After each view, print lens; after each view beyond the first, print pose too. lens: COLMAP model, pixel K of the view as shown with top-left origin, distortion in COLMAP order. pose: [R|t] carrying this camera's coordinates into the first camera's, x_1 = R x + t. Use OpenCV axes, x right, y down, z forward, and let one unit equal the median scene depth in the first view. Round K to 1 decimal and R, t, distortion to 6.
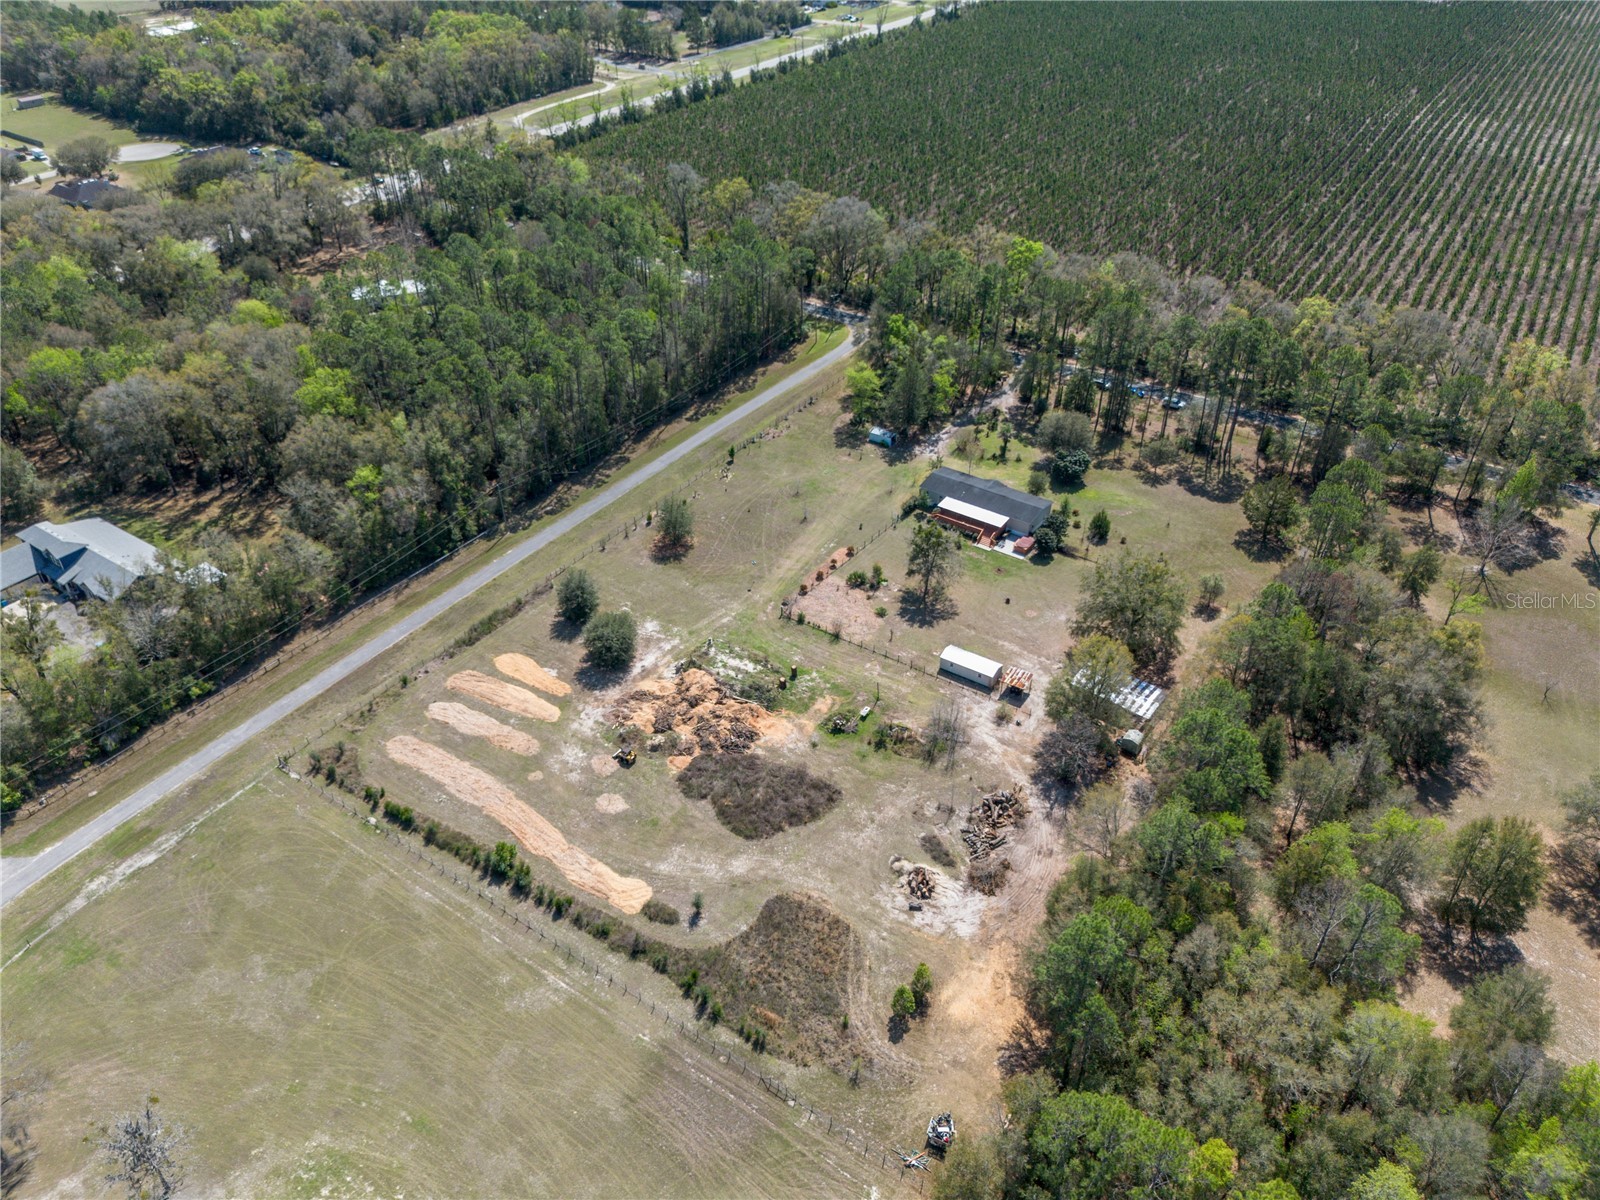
lens RADIAL K [[1137.0, 0, 800.6], [0, 1137.0, 601.0], [0, 0, 1]] dist [0.052007, -0.048413]
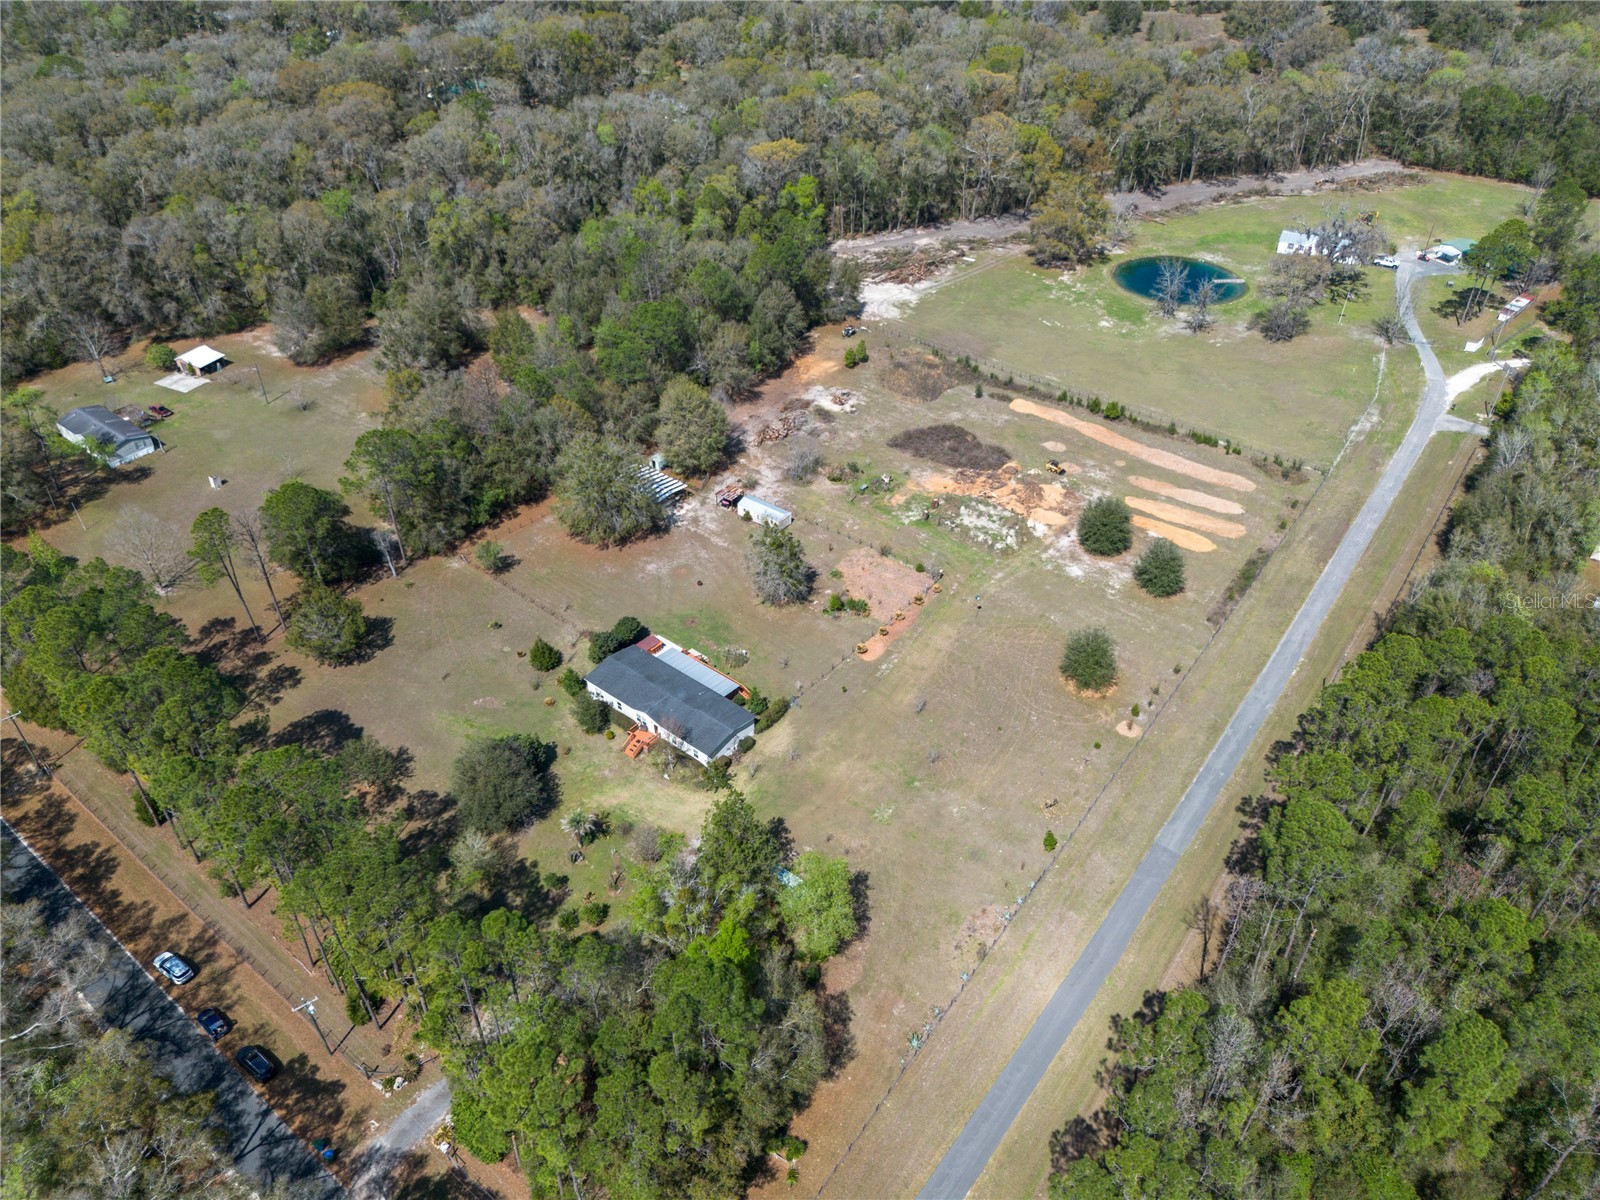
lens RADIAL K [[1137.0, 0, 791.5], [0, 1137.0, 604.4], [0, 0, 1]] dist [0.052007, -0.048413]
pose [[-0.997493, -0.039072, 0.059004, 0.055791], [0.045408, 0.286140, 0.957111, -0.986382], [-0.054280, 0.957391, -0.283648, 1.419194]]
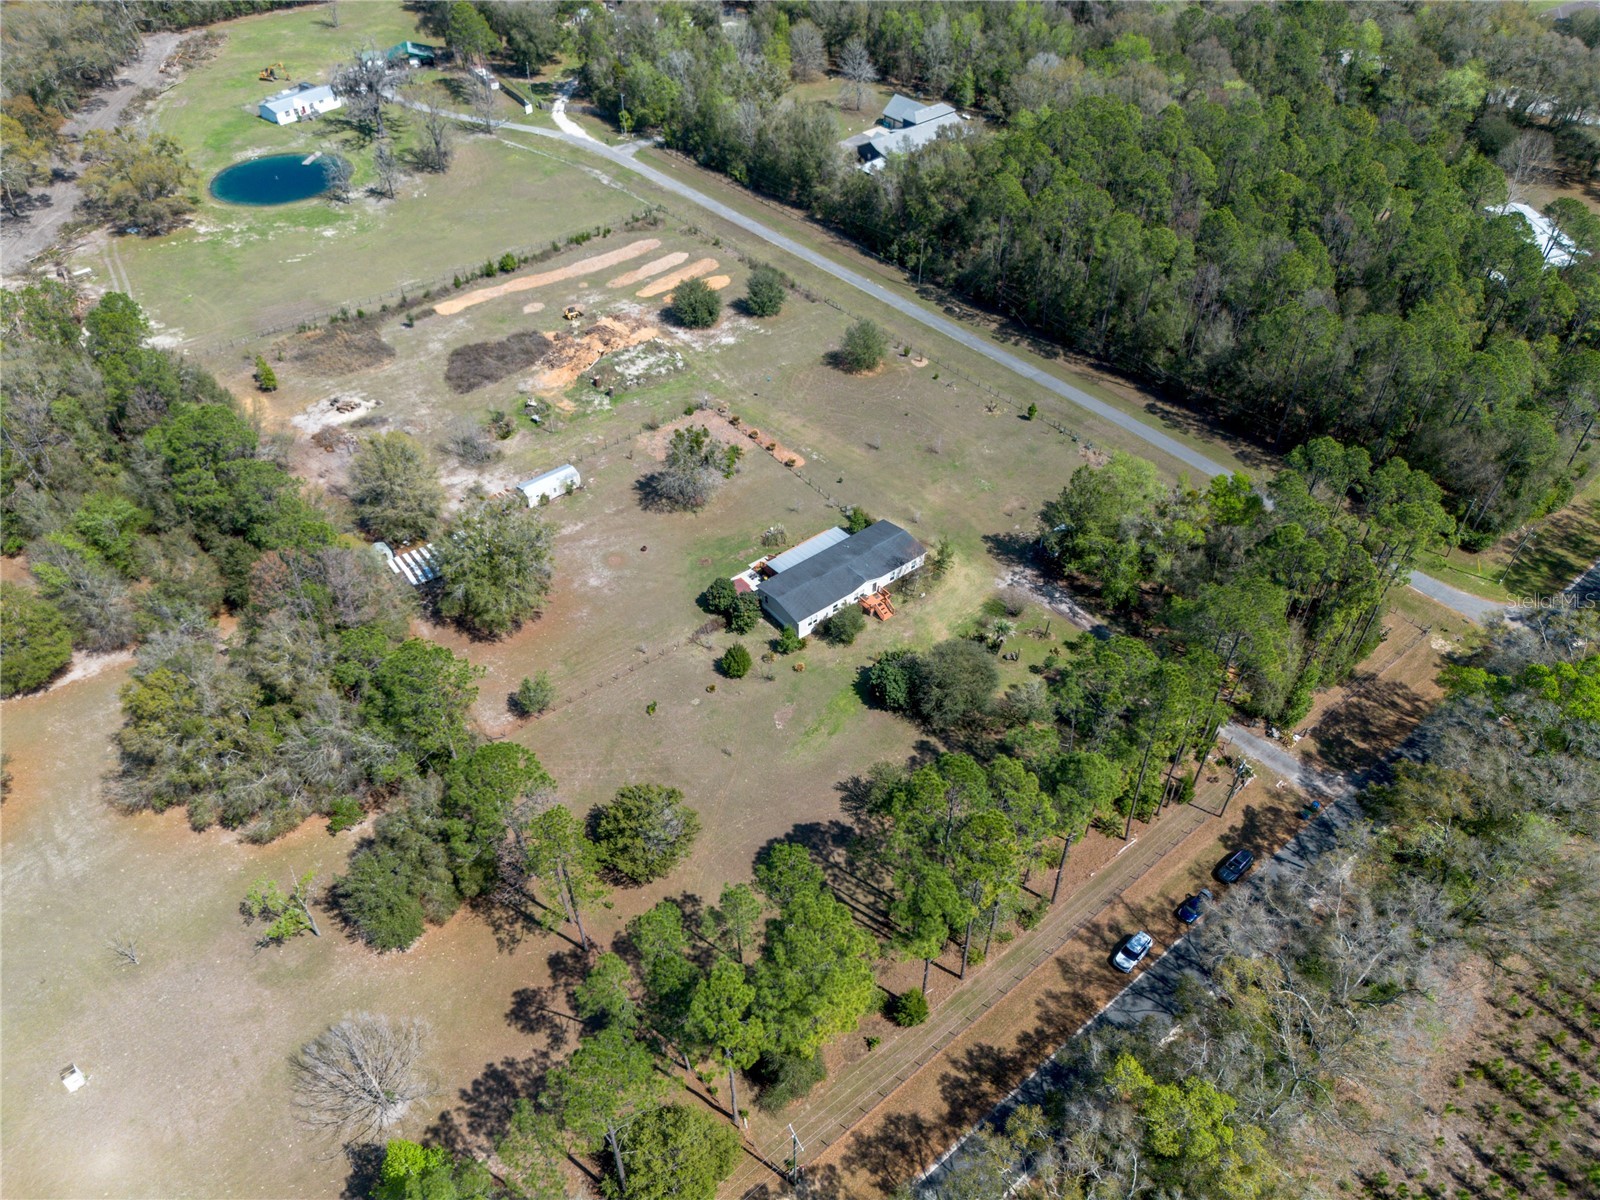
lens RADIAL K [[1137.0, 0, 805.9], [0, 1137.0, 596.4], [0, 0, 1]] dist [0.052007, -0.048413]
pose [[-0.274344, 0.654579, -0.704459, 0.871739], [-0.557434, 0.488679, 0.671163, -0.705503], [0.783583, 0.576819, 0.230819, 1.019063]]
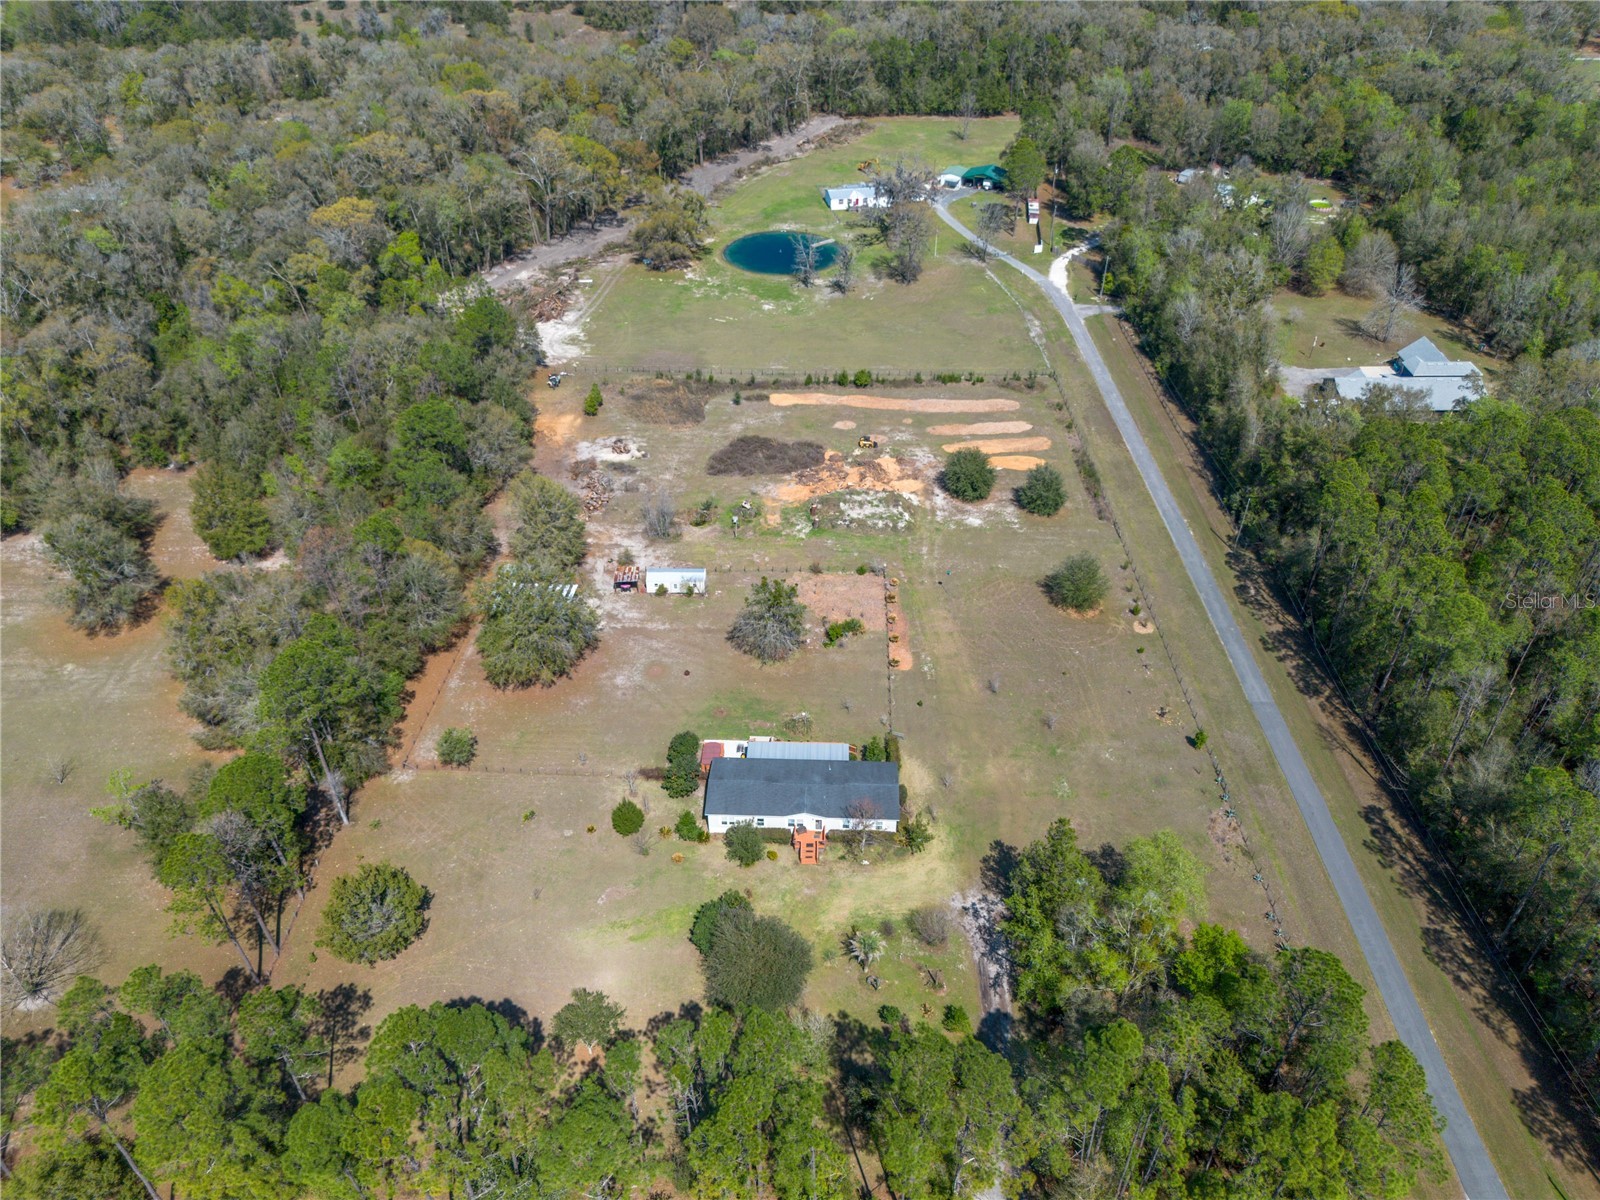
lens RADIAL K [[1137.0, 0, 801.2], [0, 1137.0, 601.6], [0, 0, 1]] dist [0.052007, -0.048413]
pose [[-0.834840, 0.340633, -0.432448, 0.509571], [-0.316393, 0.345950, 0.883297, -0.881422], [0.450486, 0.874235, -0.181039, 1.271378]]
